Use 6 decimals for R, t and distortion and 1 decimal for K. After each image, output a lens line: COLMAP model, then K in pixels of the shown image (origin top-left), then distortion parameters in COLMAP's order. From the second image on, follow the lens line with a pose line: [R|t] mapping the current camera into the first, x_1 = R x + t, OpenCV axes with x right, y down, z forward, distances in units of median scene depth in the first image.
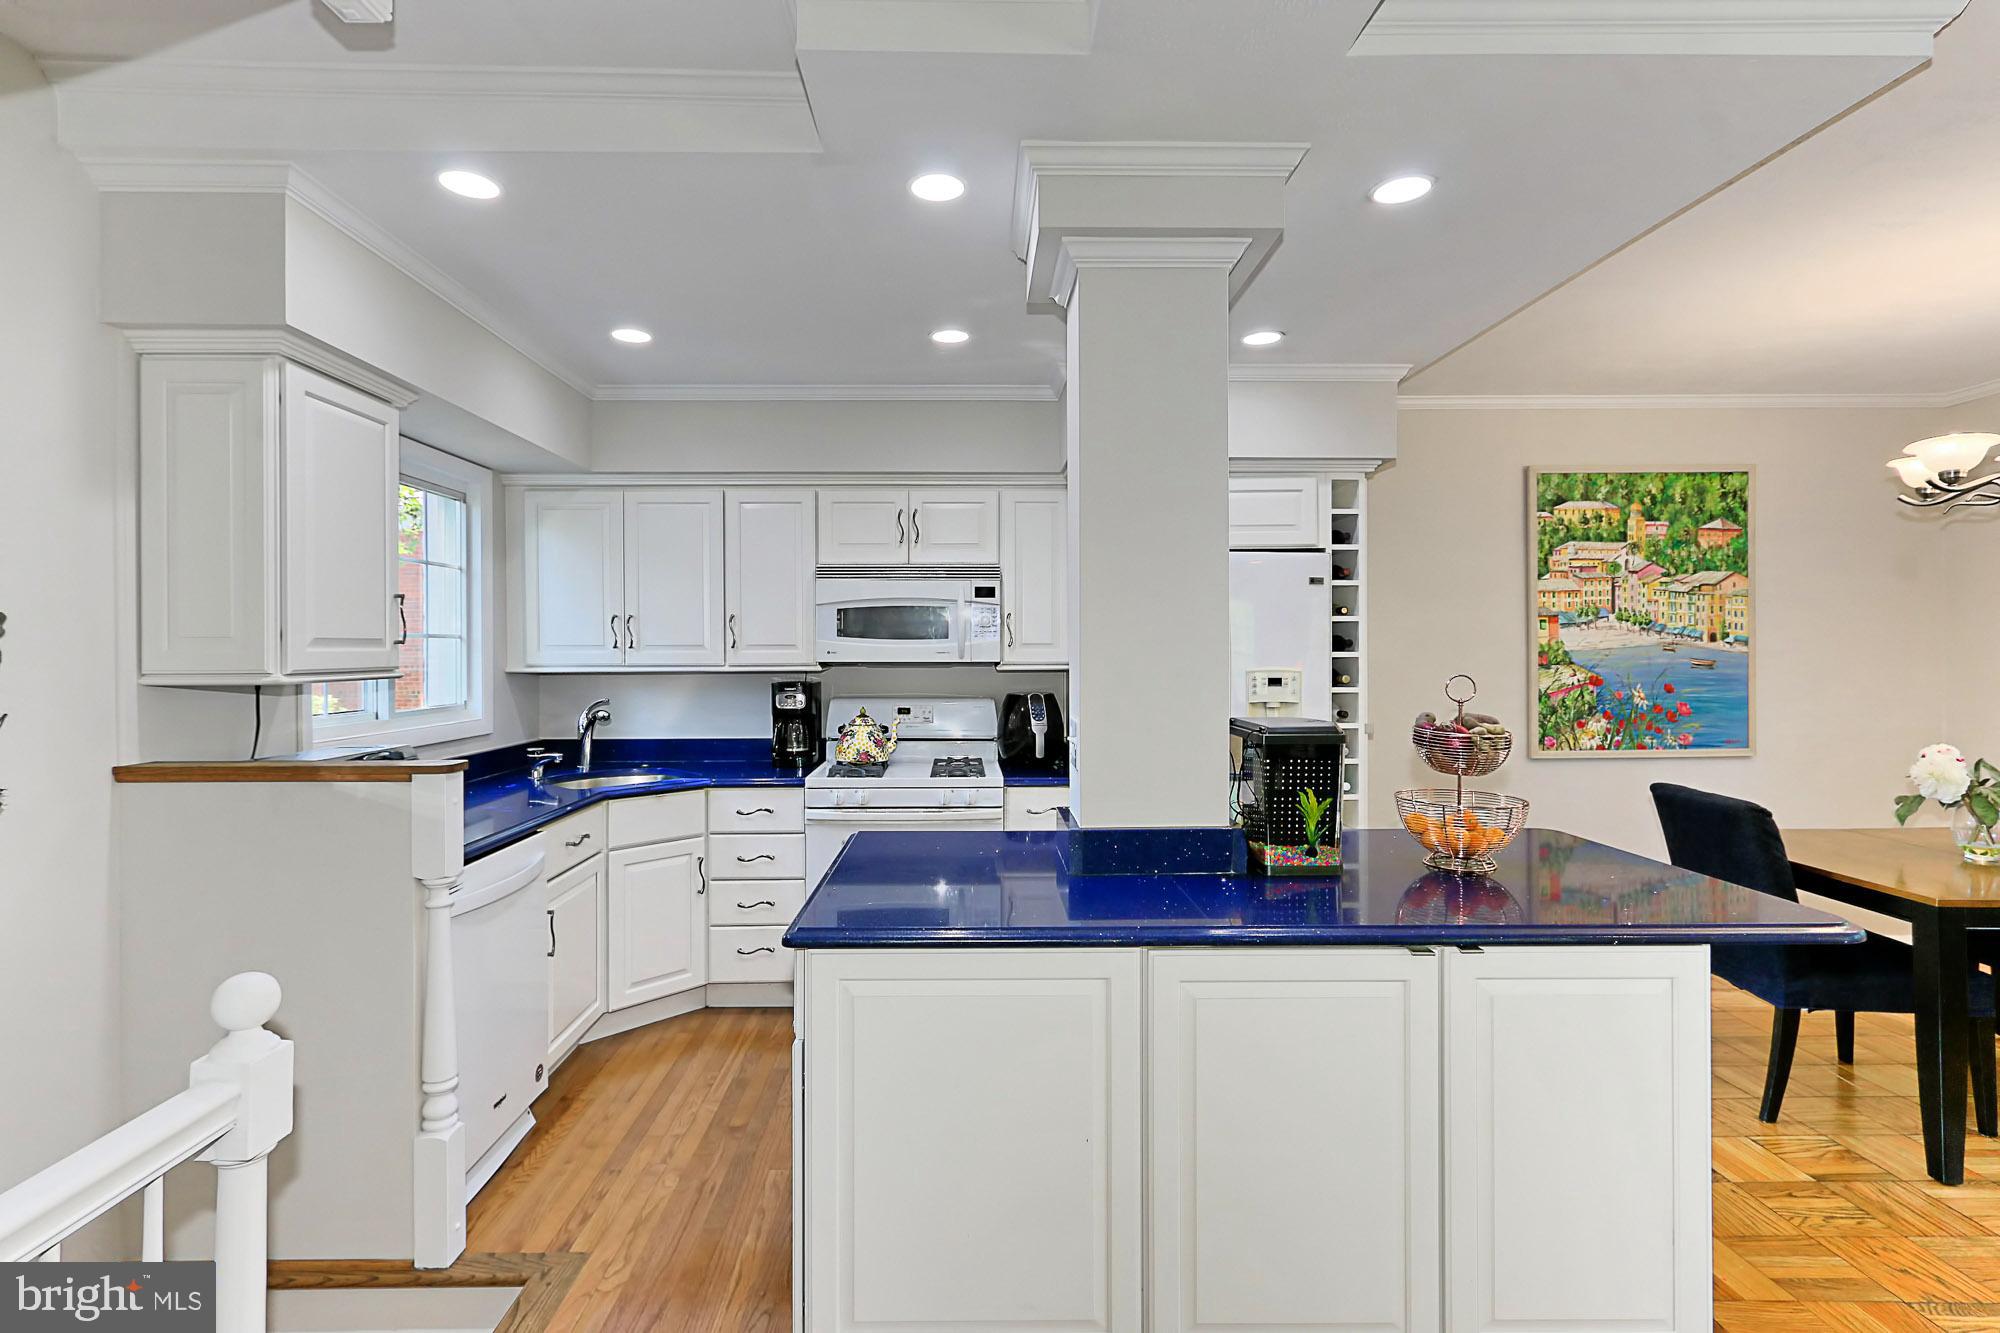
lens RADIAL K [[918.6, 0, 959.0], [0, 918.6, 657.0], [0, 0, 1]] dist [0.012864, 0.000474]
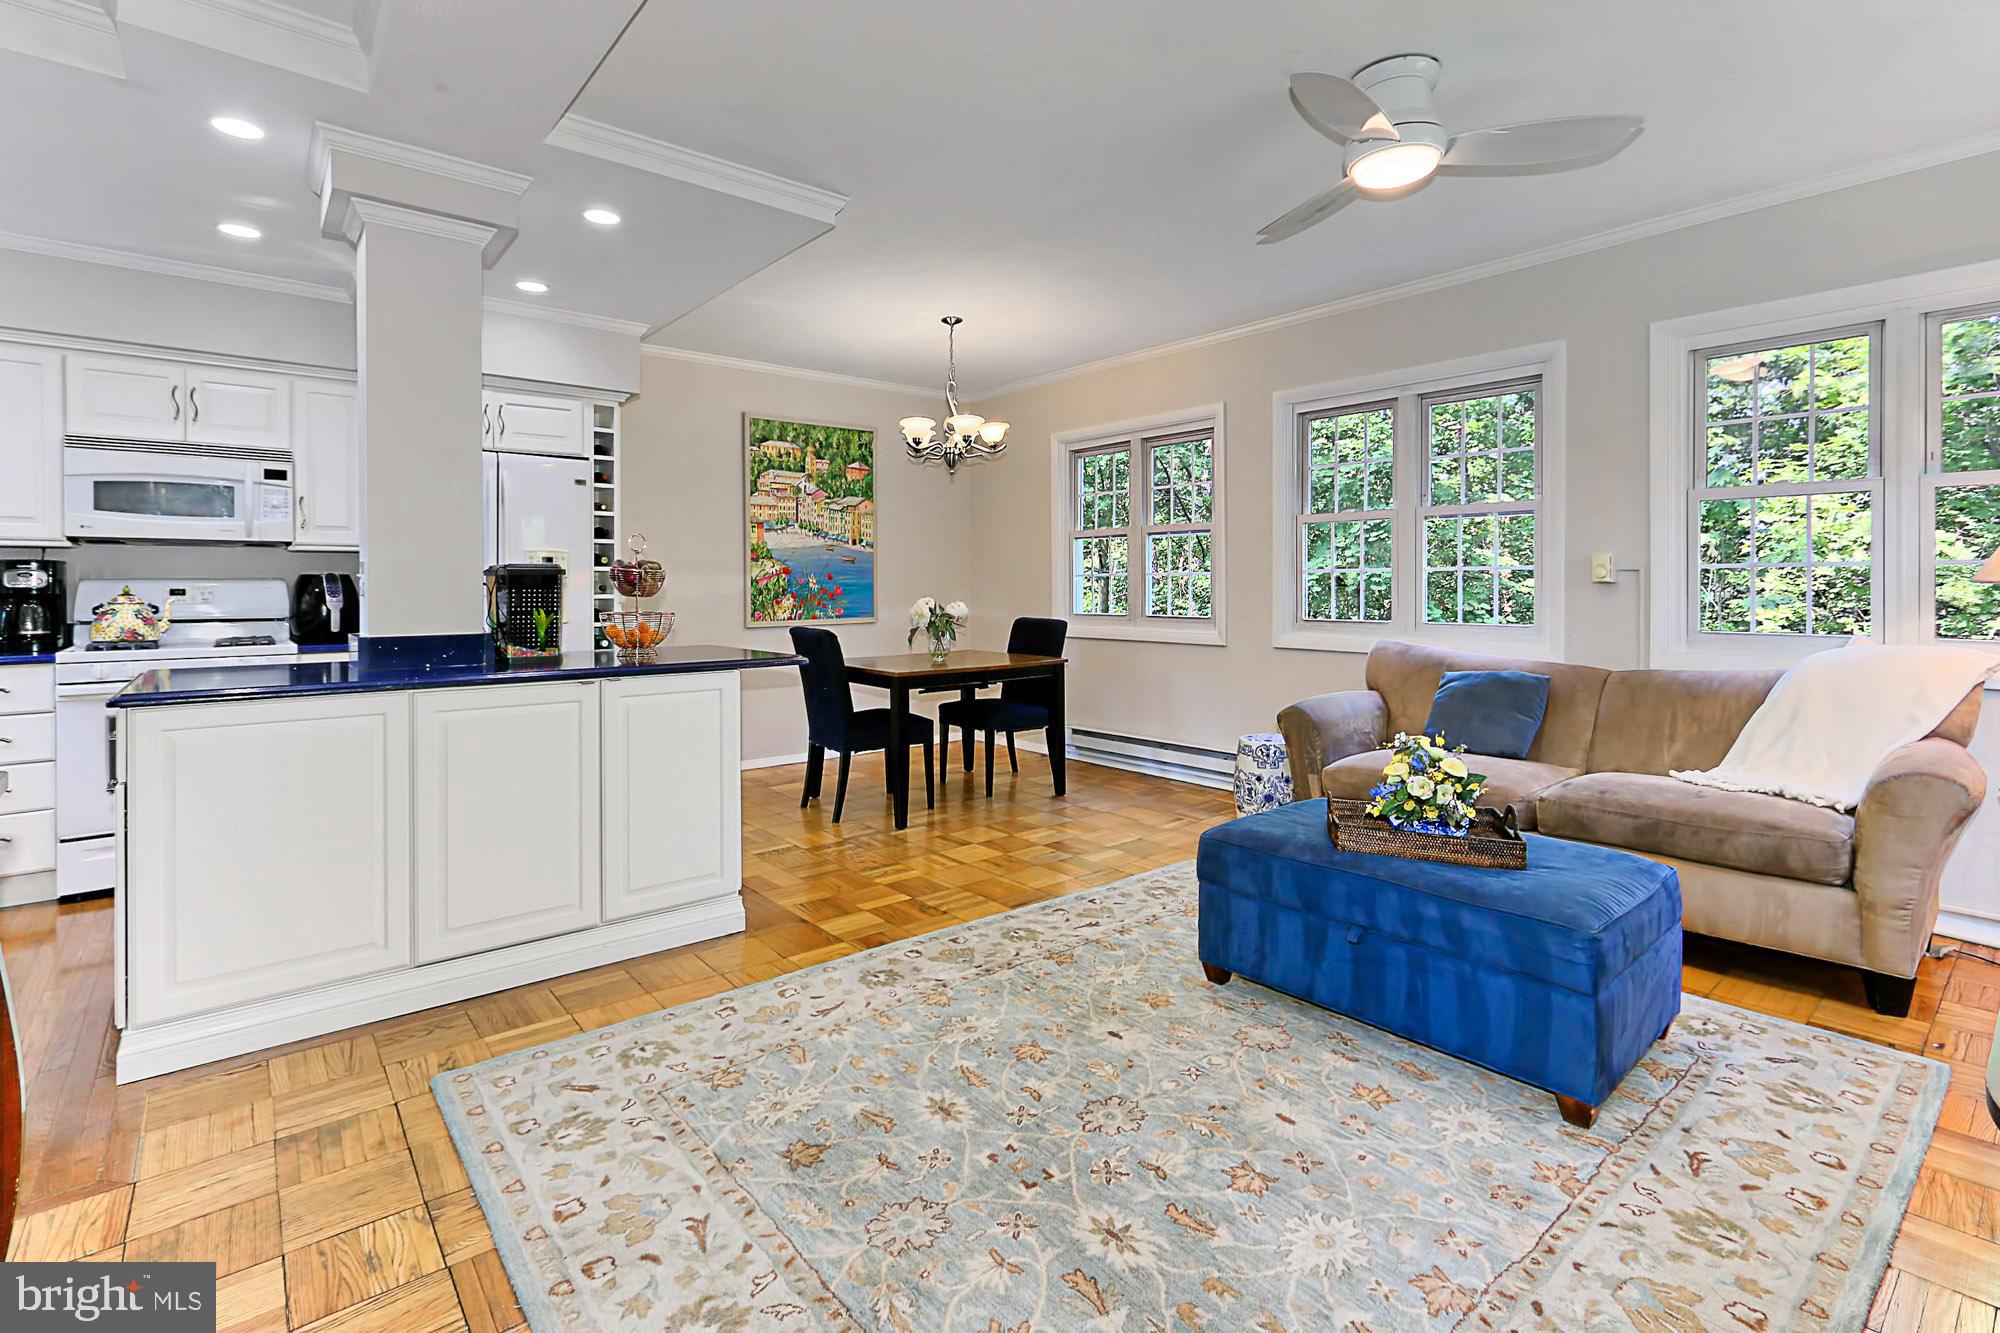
lens RADIAL K [[979.1, 0, 875.8], [0, 979.1, 606.6], [0, 0, 1]] dist [0.006203, 0.000073]
pose [[0.832522, -0.000770, 0.553992, -0.022599], [-0.008192, 0.999873, 0.013701, 0.059637], [-0.553932, -0.015945, 0.832409, -0.316626]]
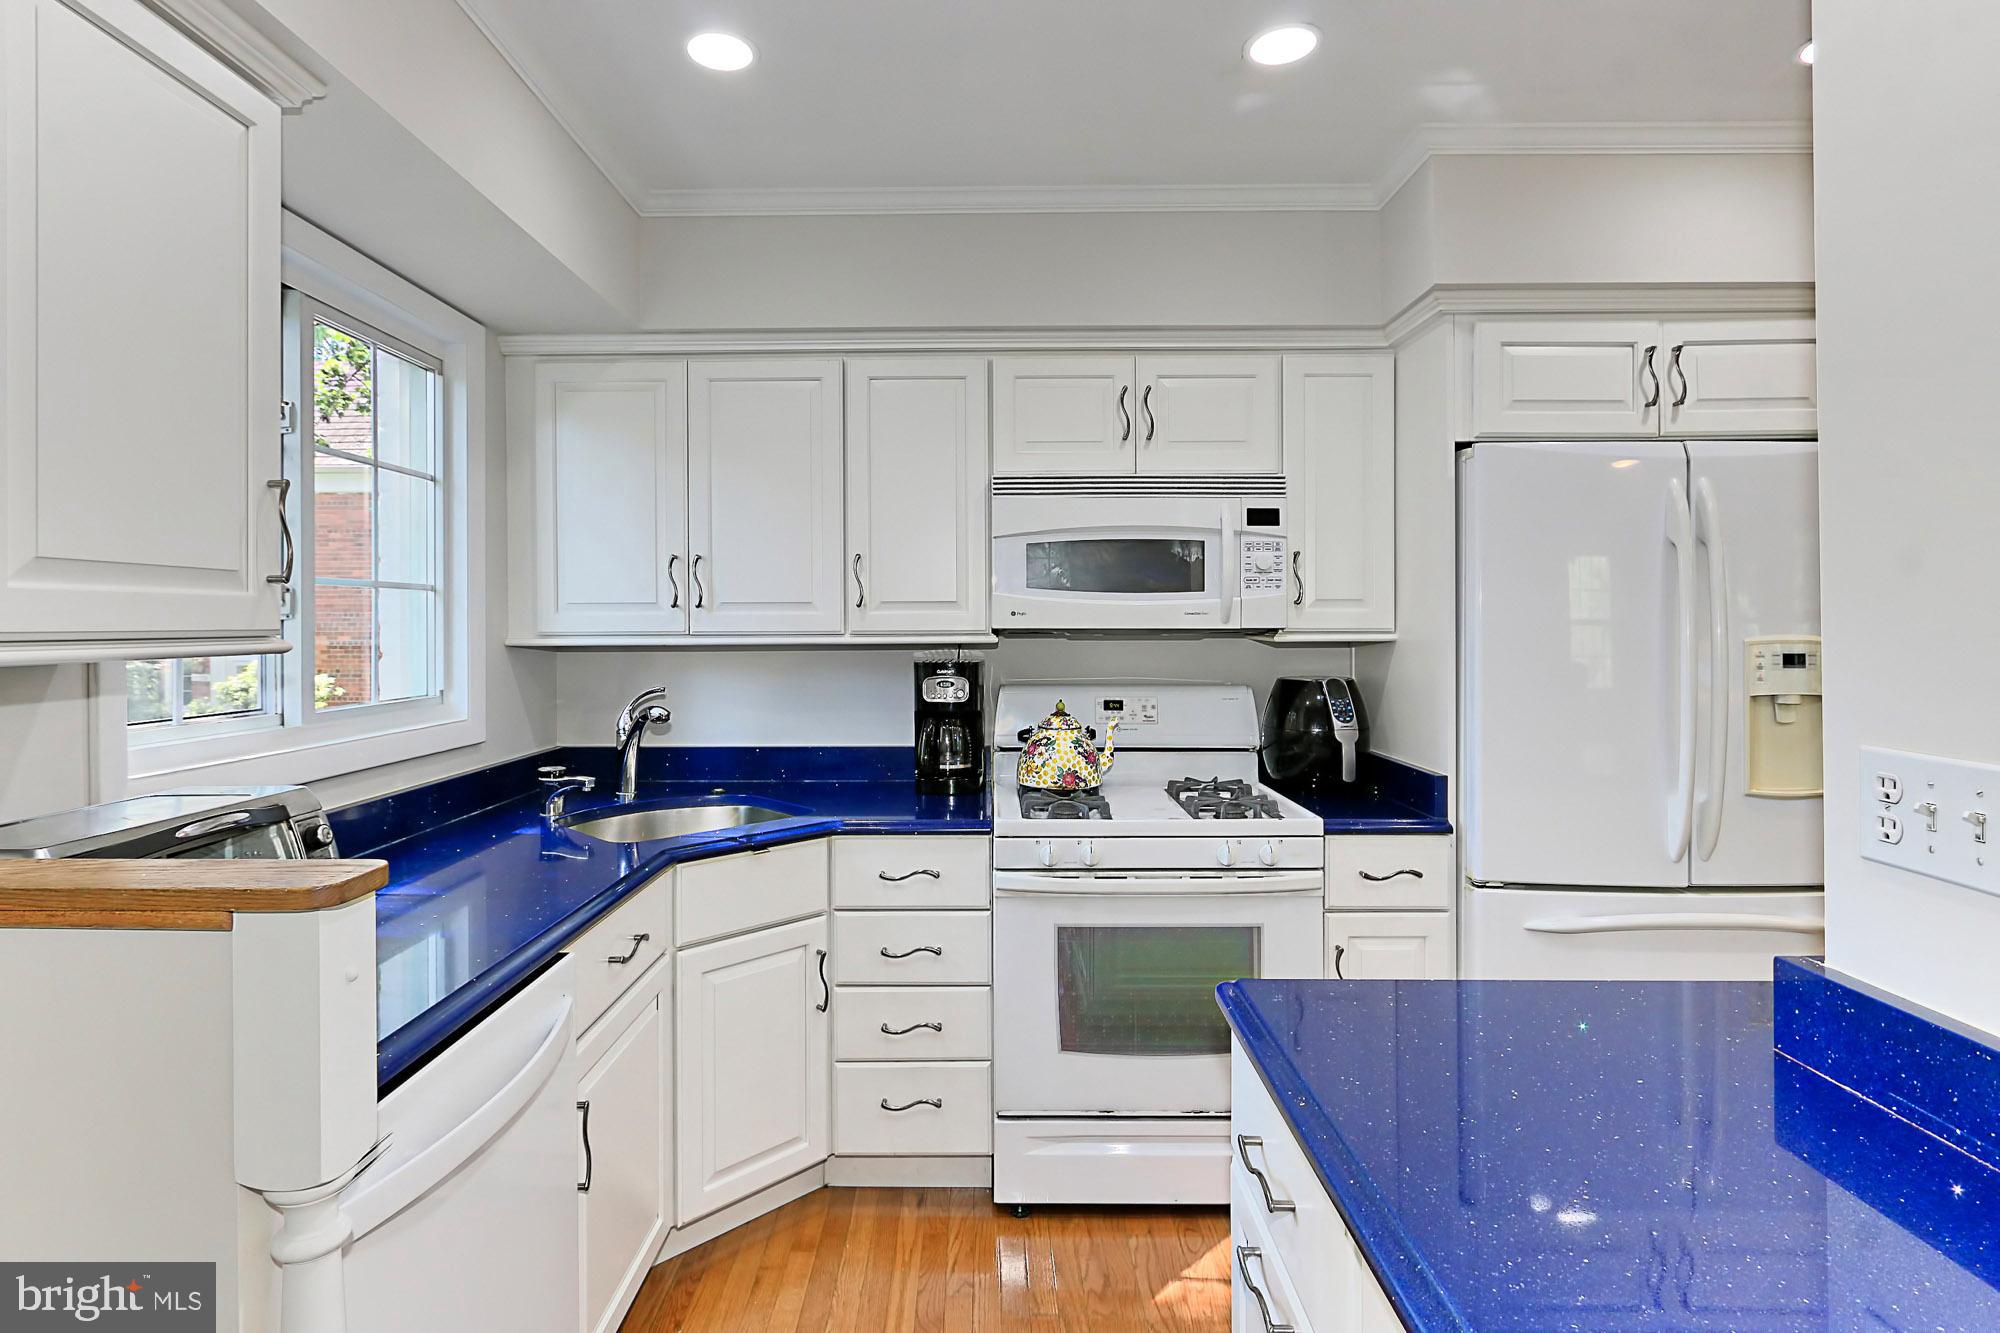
lens RADIAL K [[994.4, 0, 982.9], [0, 994.4, 625.6], [0, 0, 1]] dist [-0.002300, -0.001168]
pose [[0.999832, -0.000051, -0.018355, -0.154973], [-0.000062, 0.999981, -0.006185, 0.007794], [0.018355, 0.006186, 0.999812, 0.331154]]
